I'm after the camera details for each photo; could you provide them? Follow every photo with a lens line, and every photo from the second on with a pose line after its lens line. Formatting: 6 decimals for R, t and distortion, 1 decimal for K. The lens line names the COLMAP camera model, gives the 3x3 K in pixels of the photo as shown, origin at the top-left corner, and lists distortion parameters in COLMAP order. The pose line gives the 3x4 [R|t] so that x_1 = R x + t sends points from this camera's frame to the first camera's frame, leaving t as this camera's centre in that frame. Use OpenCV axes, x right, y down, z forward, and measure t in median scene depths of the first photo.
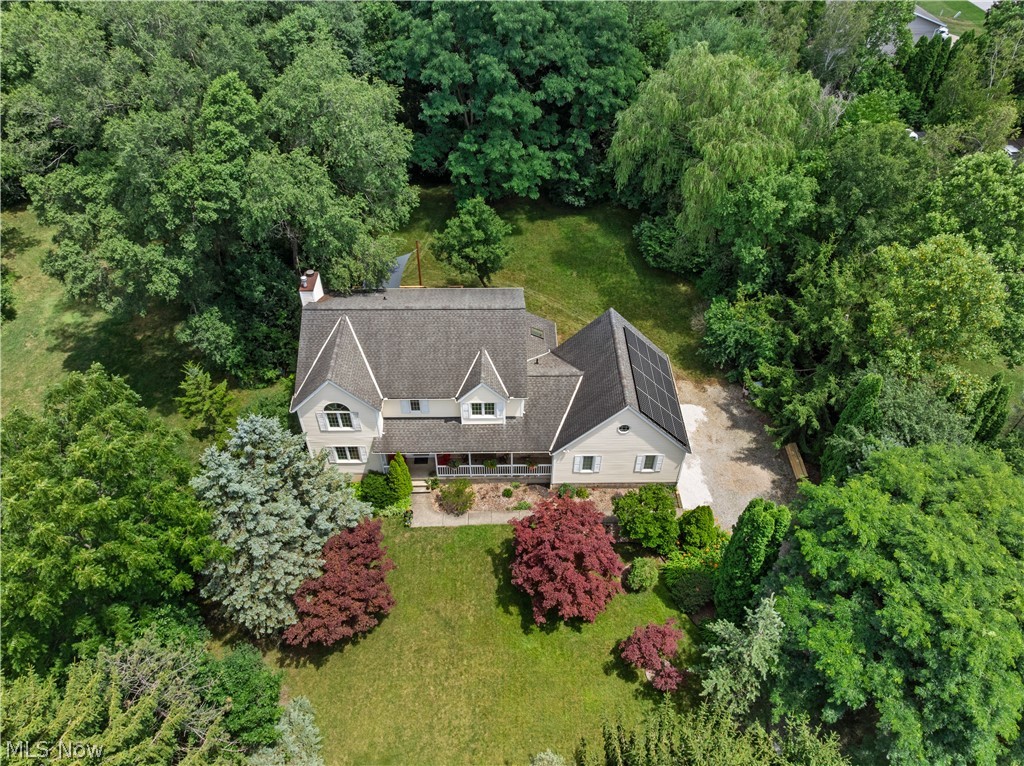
lens RADIAL K [[719.5, 0, 512.0], [0, 719.5, 383.0], [0, 0, 1]] dist [-0.011855, -0.001938]
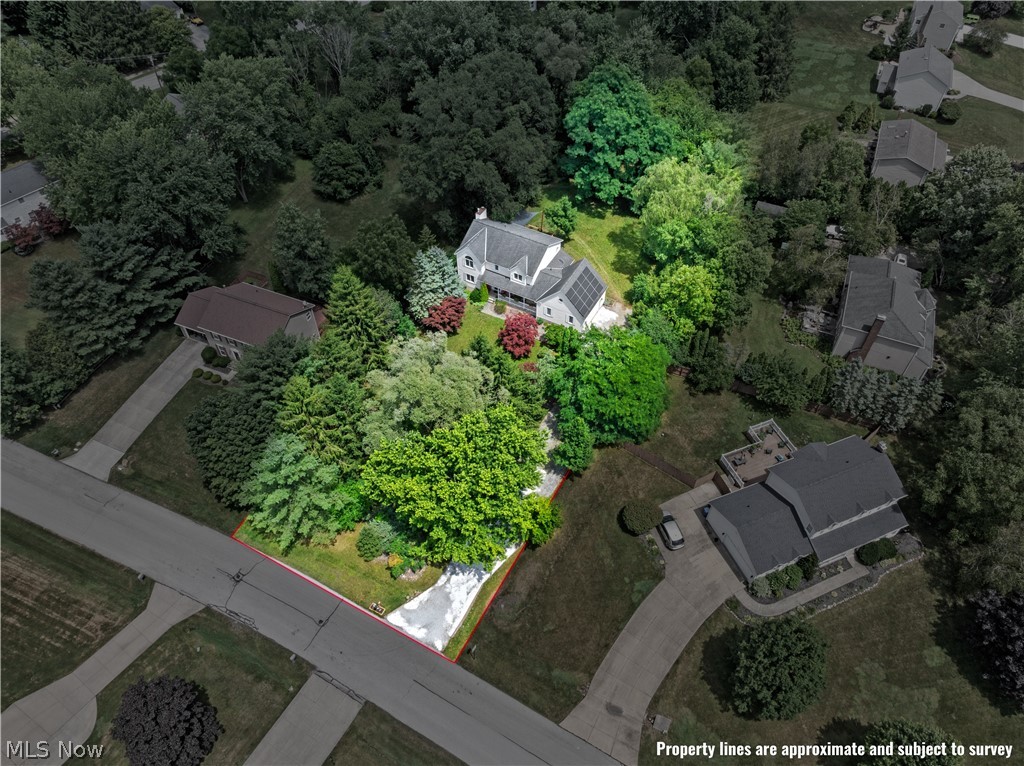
lens RADIAL K [[719.5, 0, 512.0], [0, 719.5, 383.0], [0, 0, 1]] dist [-0.011855, -0.001938]
pose [[0.869507, 0.368778, -0.328572, 0.919950], [-0.342674, 0.929498, 0.136413, 0.044103], [0.355713, -0.006019, 0.934576, -1.421991]]
